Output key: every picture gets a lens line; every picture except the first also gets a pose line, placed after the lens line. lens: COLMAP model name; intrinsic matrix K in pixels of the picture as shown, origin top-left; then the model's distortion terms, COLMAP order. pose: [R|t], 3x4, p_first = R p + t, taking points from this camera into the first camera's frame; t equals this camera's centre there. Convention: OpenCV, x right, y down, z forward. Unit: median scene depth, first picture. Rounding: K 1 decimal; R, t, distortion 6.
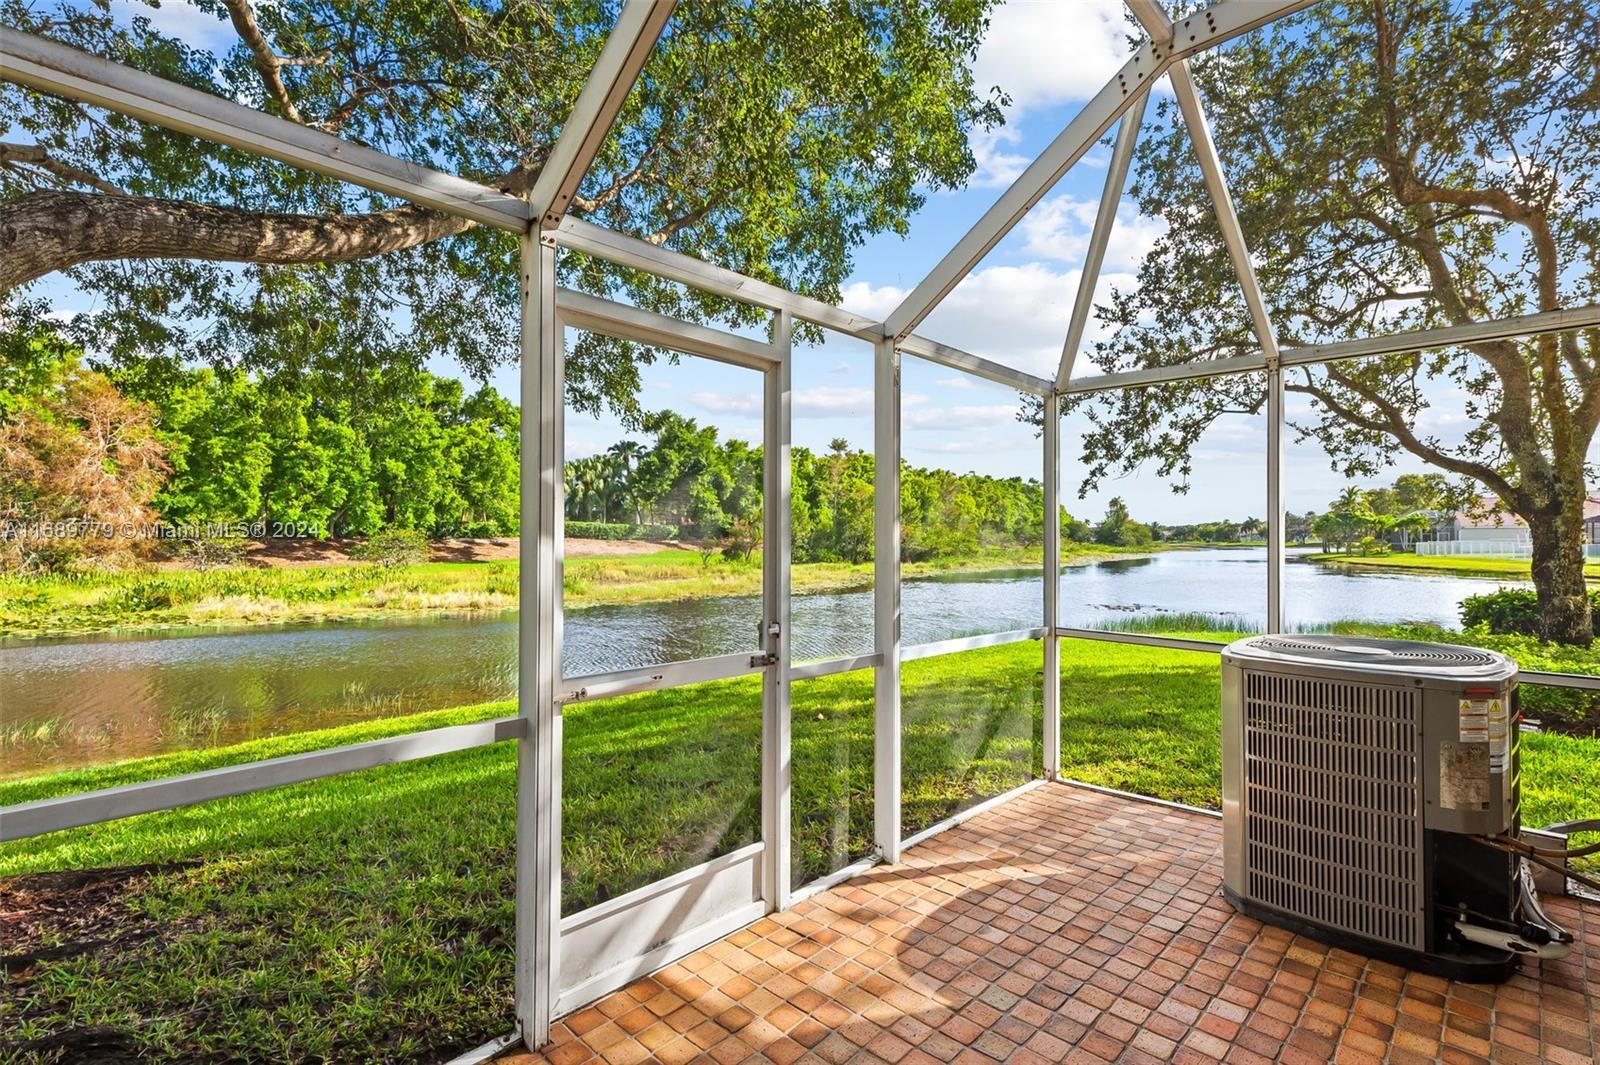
lens RADIAL K [[752.3, 0, 806.5], [0, 752.3, 543.3], [0, 0, 1]] dist [0.009441, -0.000447]
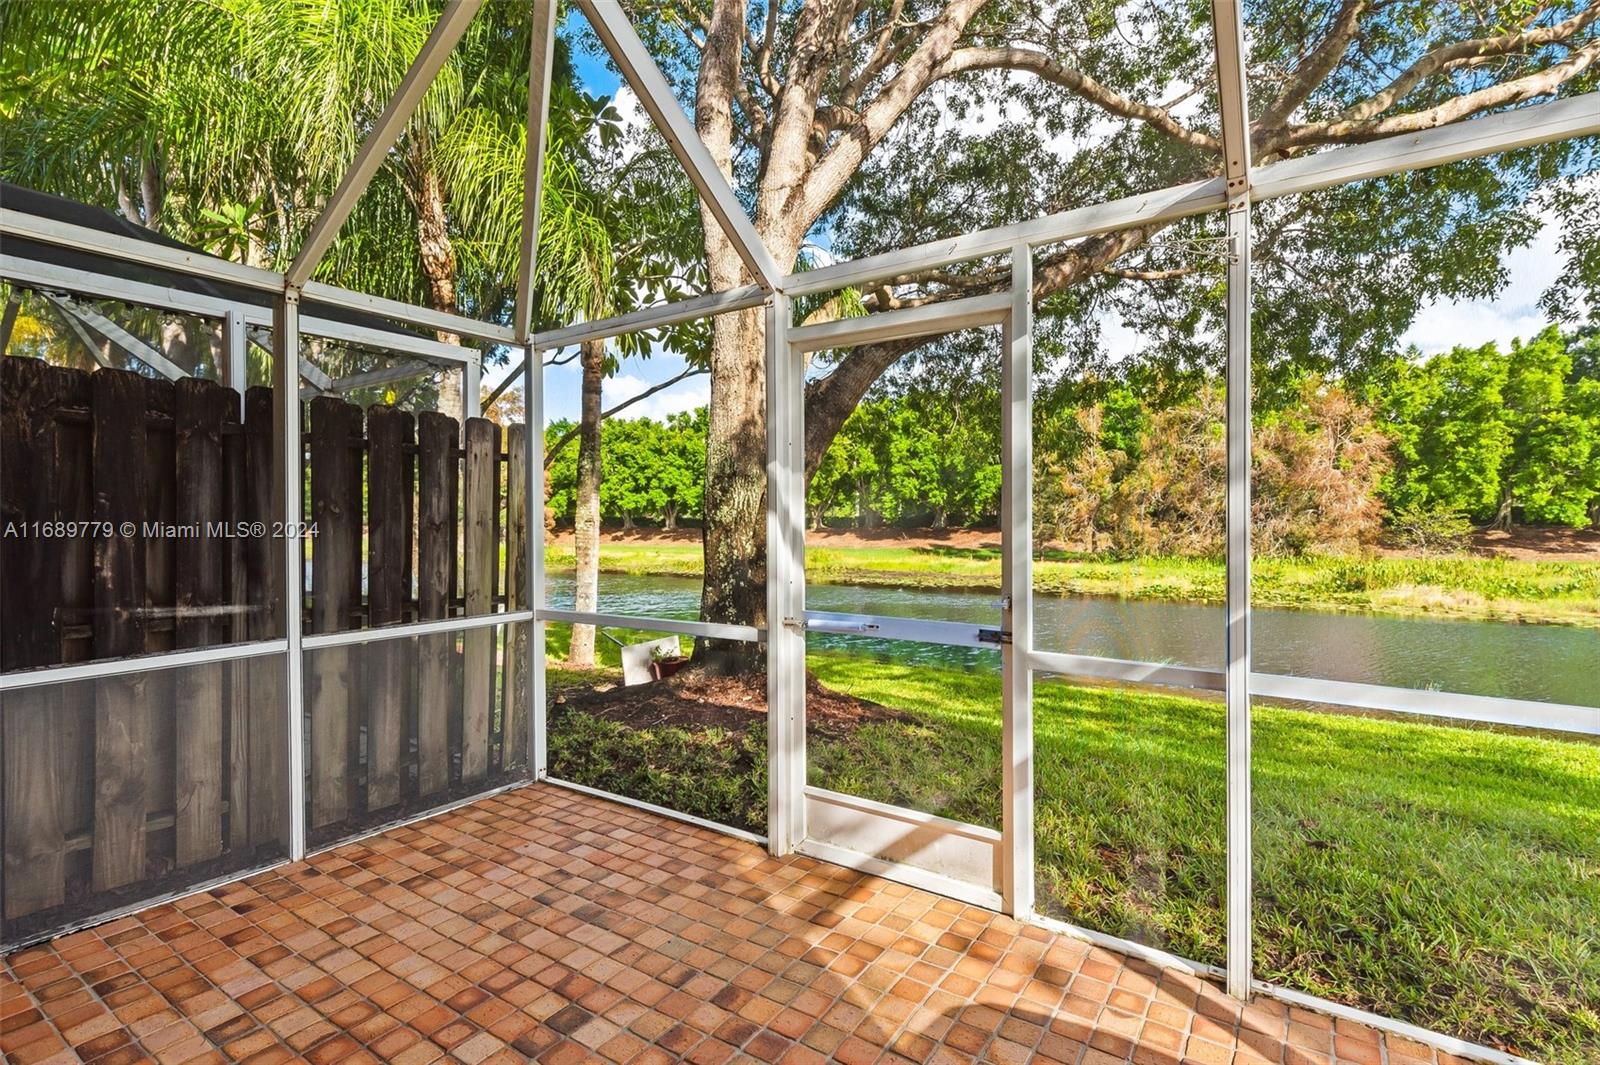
lens RADIAL K [[752.3, 0, 813.5], [0, 752.3, 527.4], [0, 0, 1]] dist [0.009441, -0.000447]
pose [[0.166220, -0.003028, -0.986084, 0.042498], [-0.004182, 0.999984, -0.003776, 0.001269], [0.986080, 0.004752, 0.166205, 0.031874]]
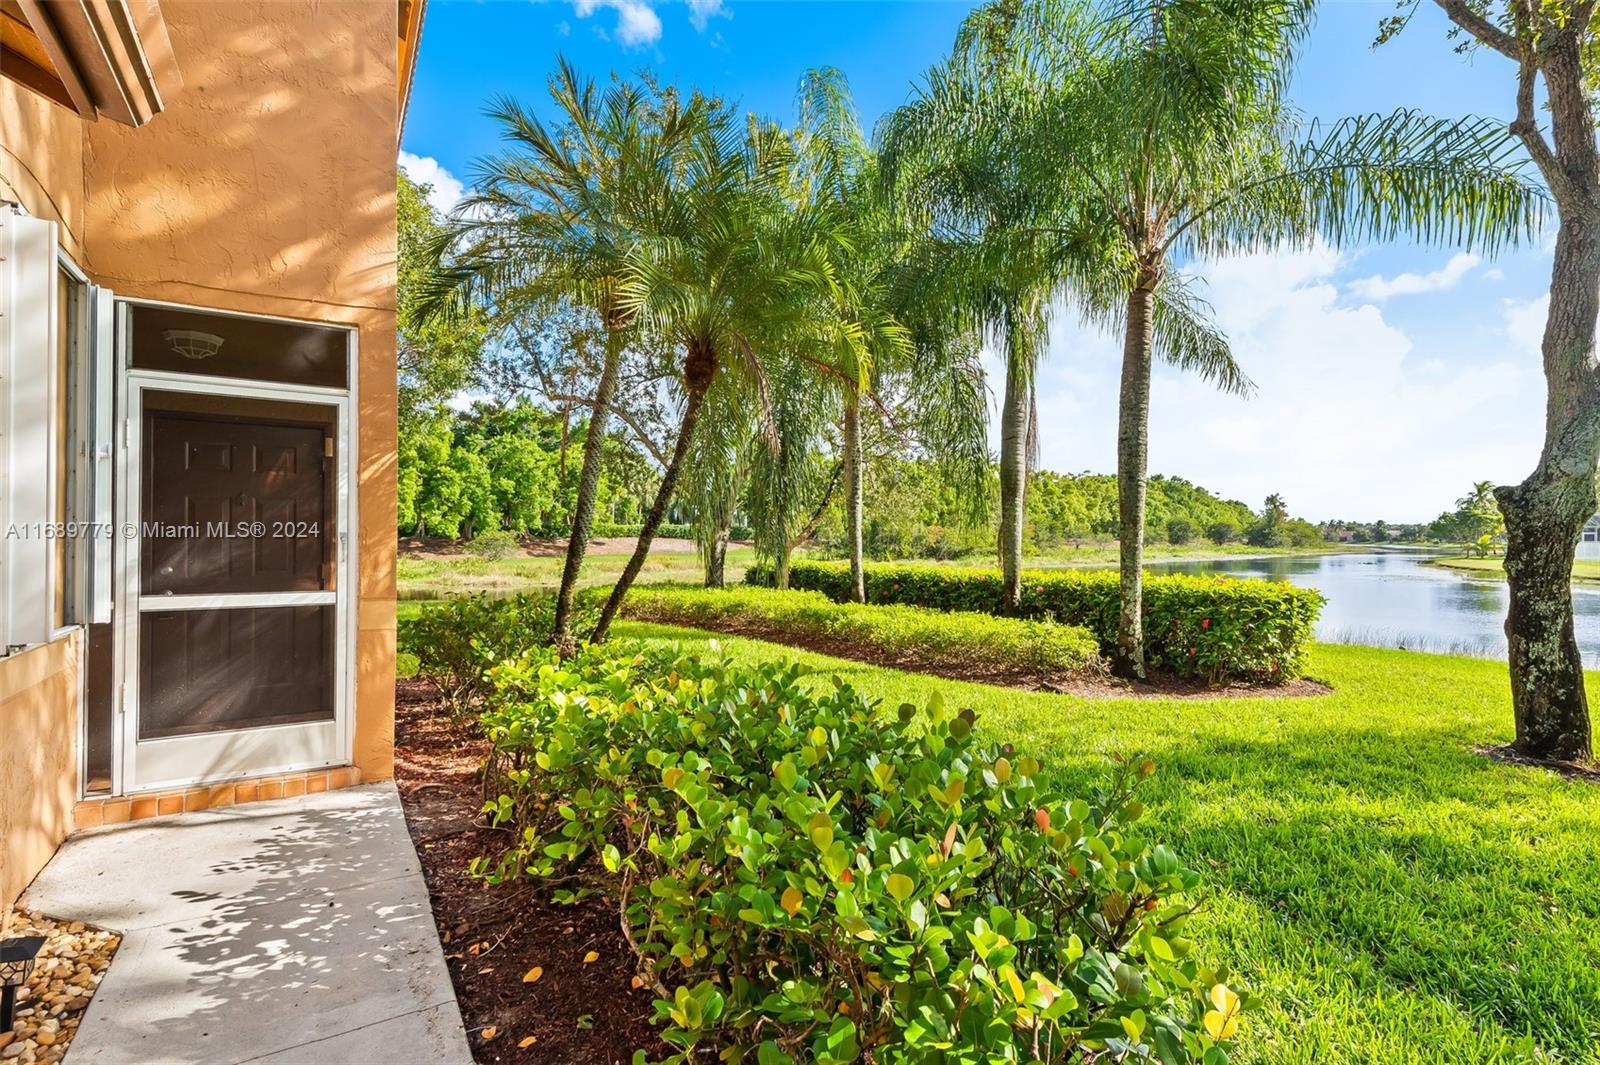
lens RADIAL K [[752.3, 0, 801.8], [0, 752.3, 530.2], [0, 0, 1]] dist [0.009441, -0.000447]
pose [[0.969522, -0.002303, -0.244994, 0.303880], [-0.002135, 0.999838, -0.017848, 0.002345], [0.244996, 0.017828, 0.969360, -0.163831]]
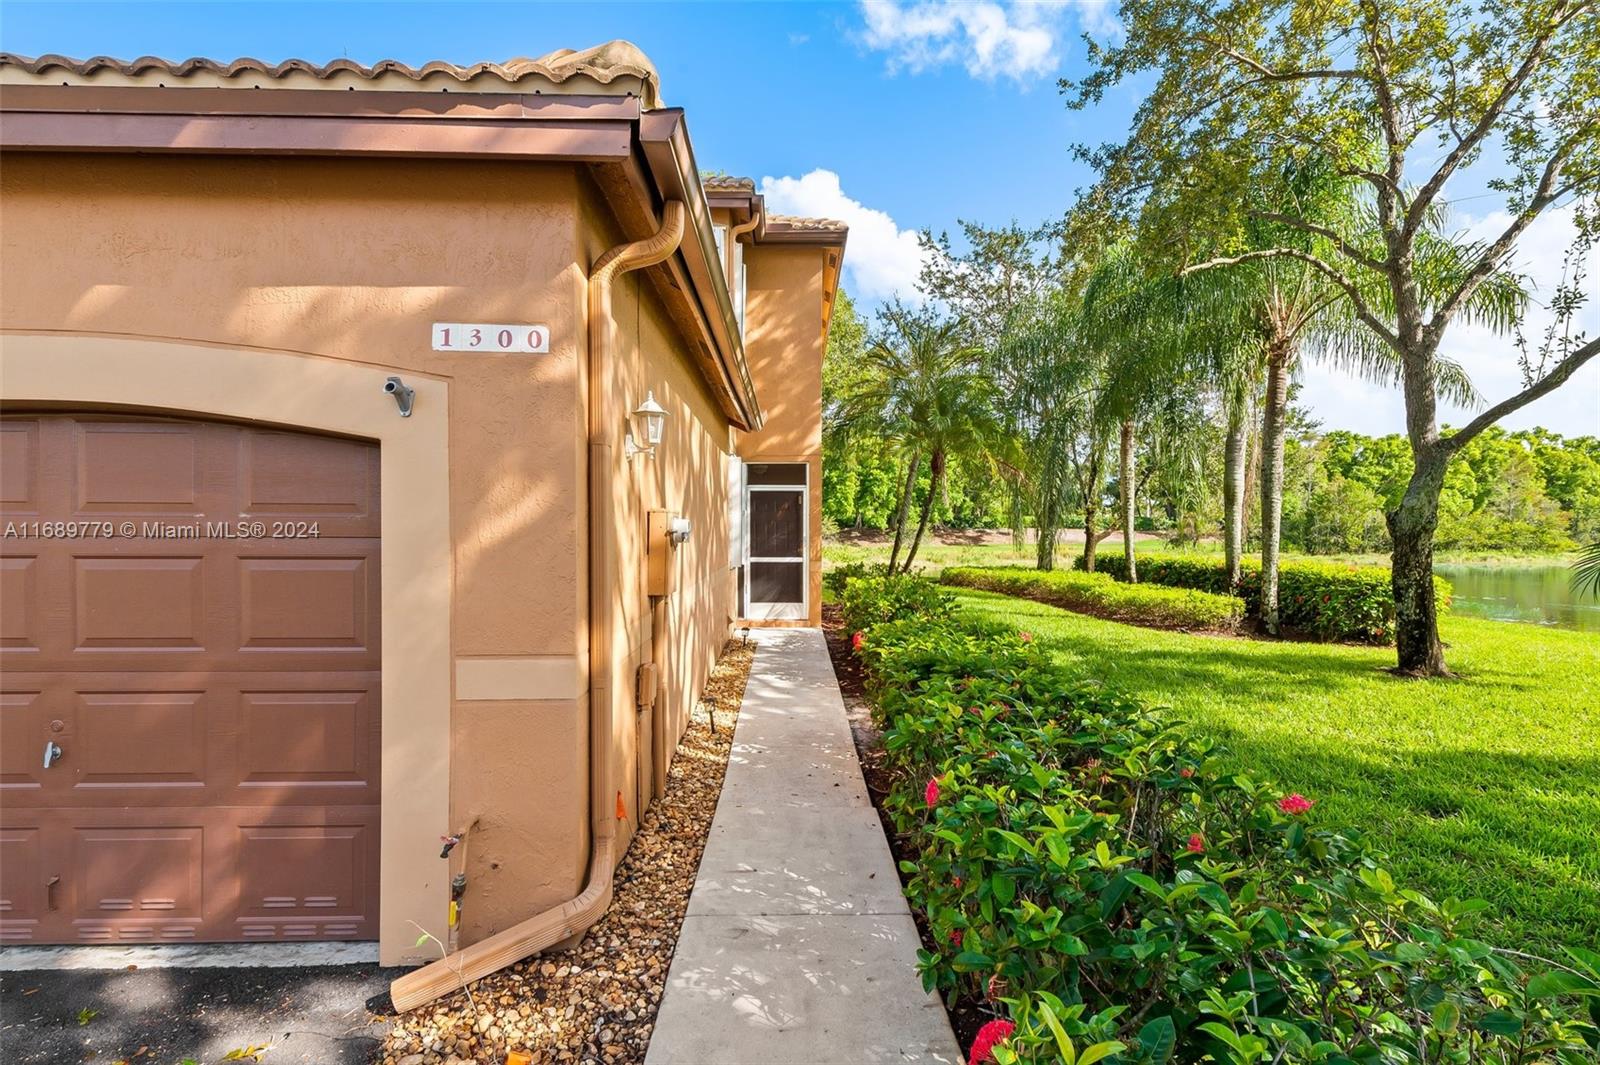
lens RADIAL K [[752.3, 0, 803.2], [0, 752.3, 531.0], [0, 0, 1]] dist [0.009441, -0.000447]
pose [[0.699391, 0.003349, -0.714731, 0.415619], [-0.004853, 0.999988, -0.000063, -0.000893], [0.714723, 0.003512, 0.699399, -0.273612]]
